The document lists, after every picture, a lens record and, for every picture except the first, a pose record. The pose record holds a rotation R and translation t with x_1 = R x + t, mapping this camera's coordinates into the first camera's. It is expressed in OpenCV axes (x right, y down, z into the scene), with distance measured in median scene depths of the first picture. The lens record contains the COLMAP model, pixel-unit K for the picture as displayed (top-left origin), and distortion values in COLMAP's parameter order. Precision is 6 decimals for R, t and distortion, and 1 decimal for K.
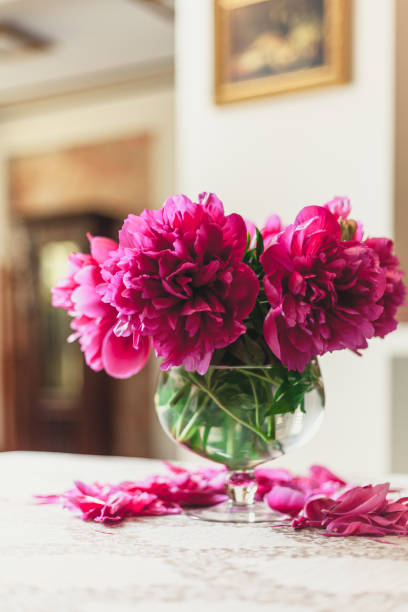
lens RADIAL K [[980.4, 0, 203.4], [0, 980.4, 454.4], [0, 0, 1]] dist [-0.005582, -0.043135]
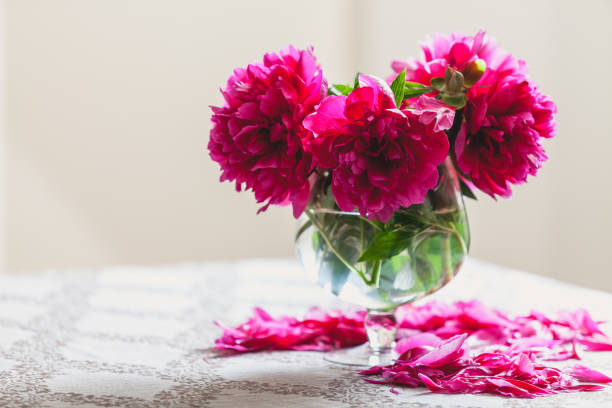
lens RADIAL K [[3504.9, 0, 306.0], [0, 3504.9, 204.0], [0, 0, 1]] dist [-0.171246, 4.385211]
pose [[0.848967, 0.068449, -0.523993, 2.037303], [-0.053738, 0.997618, 0.043252, -0.269188], [0.525706, -0.008561, 0.850623, -2.257072]]
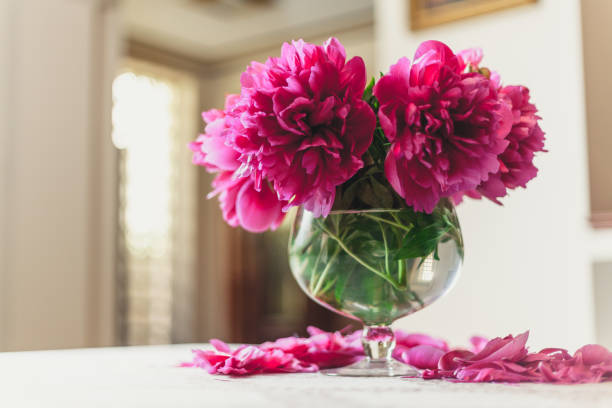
lens RADIAL K [[951.2, 0, 306.0], [0, 951.2, 204.0], [0, 0, 1]] dist [-0.002053, 0.004439]
pose [[0.990263, -0.021898, -0.137477, 0.113670], [-0.005999, 0.979920, -0.199300, 0.098238], [0.139081, 0.198184, 0.970247, 0.078145]]
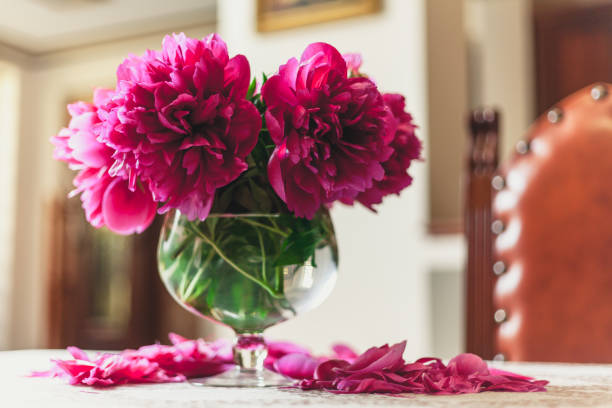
lens RADIAL K [[951.2, 0, 306.0], [0, 951.2, 204.0], [0, 0, 1]] dist [-0.002053, 0.004439]
pose [[0.998815, 0.007140, 0.048136, 0.054491], [0.002727, 0.979408, -0.201874, 0.089450], [-0.048586, 0.201766, 0.978228, 0.110551]]
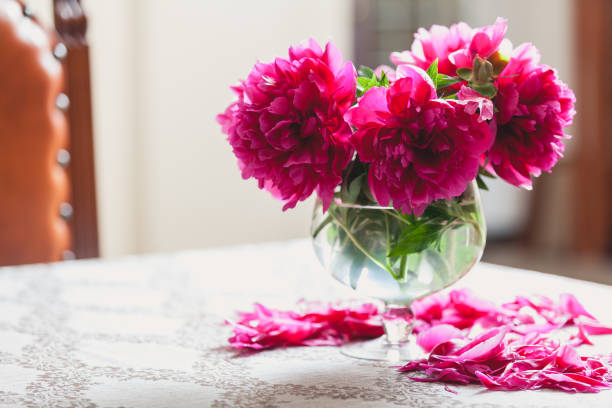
lens RADIAL K [[2297.8, 0, 306.0], [0, 2297.8, 204.0], [0, 0, 1]] dist [0.002775, -0.917936]
pose [[0.918679, 0.045709, -0.392352, 0.961387], [-0.031464, 0.998594, 0.042664, -0.202456], [0.393750, -0.026850, 0.918825, -1.269680]]
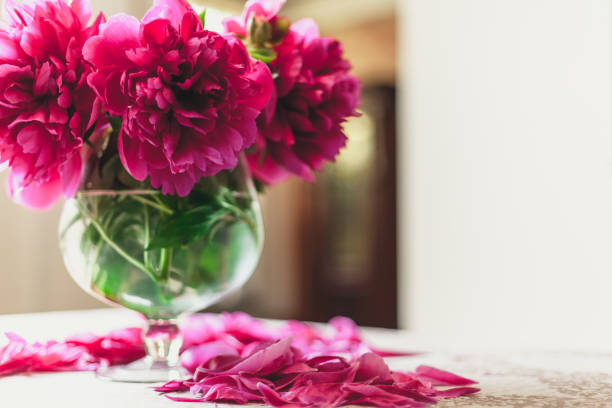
lens RADIAL K [[980.4, 0, 306.0], [0, 980.4, 204.0], [0, 0, 1]] dist [-0.005582, -0.043135]
pose [[0.966349, -0.013012, -0.256904, 0.427885], [-0.020823, 0.991485, -0.128544, 0.026271], [0.256389, 0.129568, 0.957850, 0.255861]]
